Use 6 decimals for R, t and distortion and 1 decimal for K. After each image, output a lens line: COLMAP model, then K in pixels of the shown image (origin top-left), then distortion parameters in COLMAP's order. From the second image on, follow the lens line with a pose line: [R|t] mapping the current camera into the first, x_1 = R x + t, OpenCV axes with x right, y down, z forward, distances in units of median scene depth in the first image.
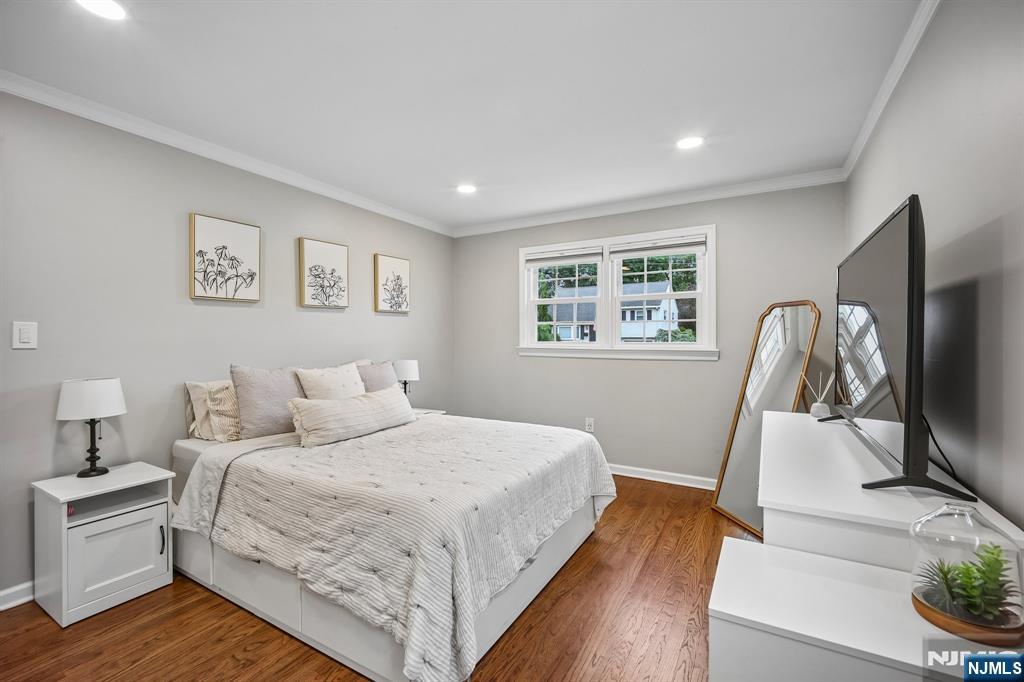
lens RADIAL K [[432.0, 0, 511.9], [0, 432.0, 335.2], [0, 0, 1]] dist [-0.011188, -0.000487]
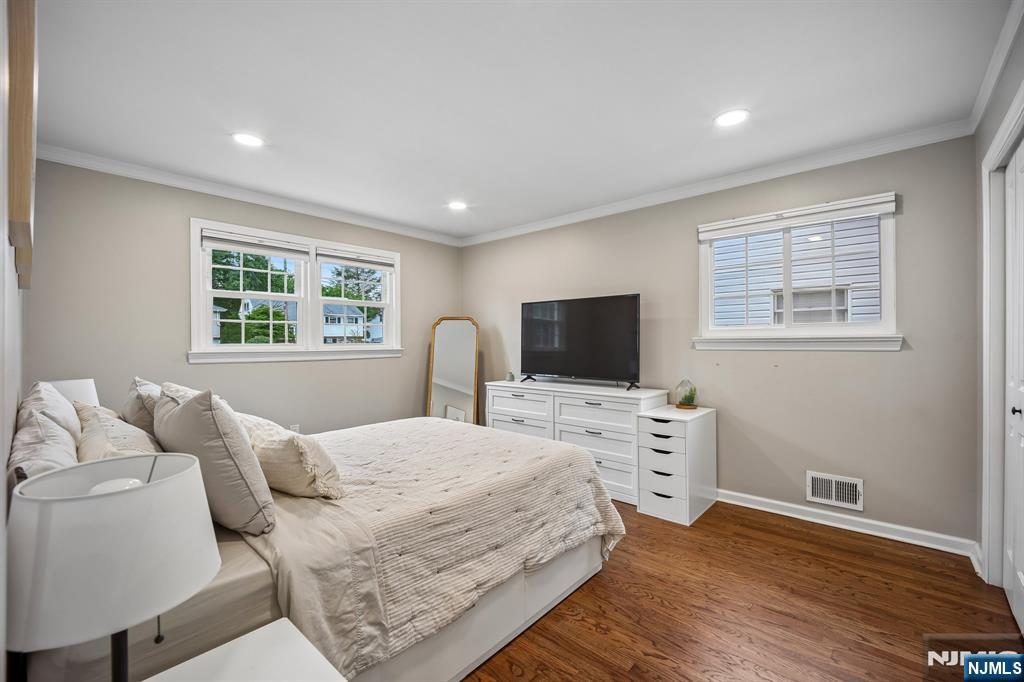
lens RADIAL K [[432.0, 0, 511.9], [0, 432.0, 335.2], [0, 0, 1]] dist [-0.011188, -0.000487]
pose [[0.196835, 0.012741, 0.980354, -1.254986], [-0.004436, 0.999917, -0.012105, 0.012233], [-0.980427, -0.001966, 0.196875, 0.682739]]
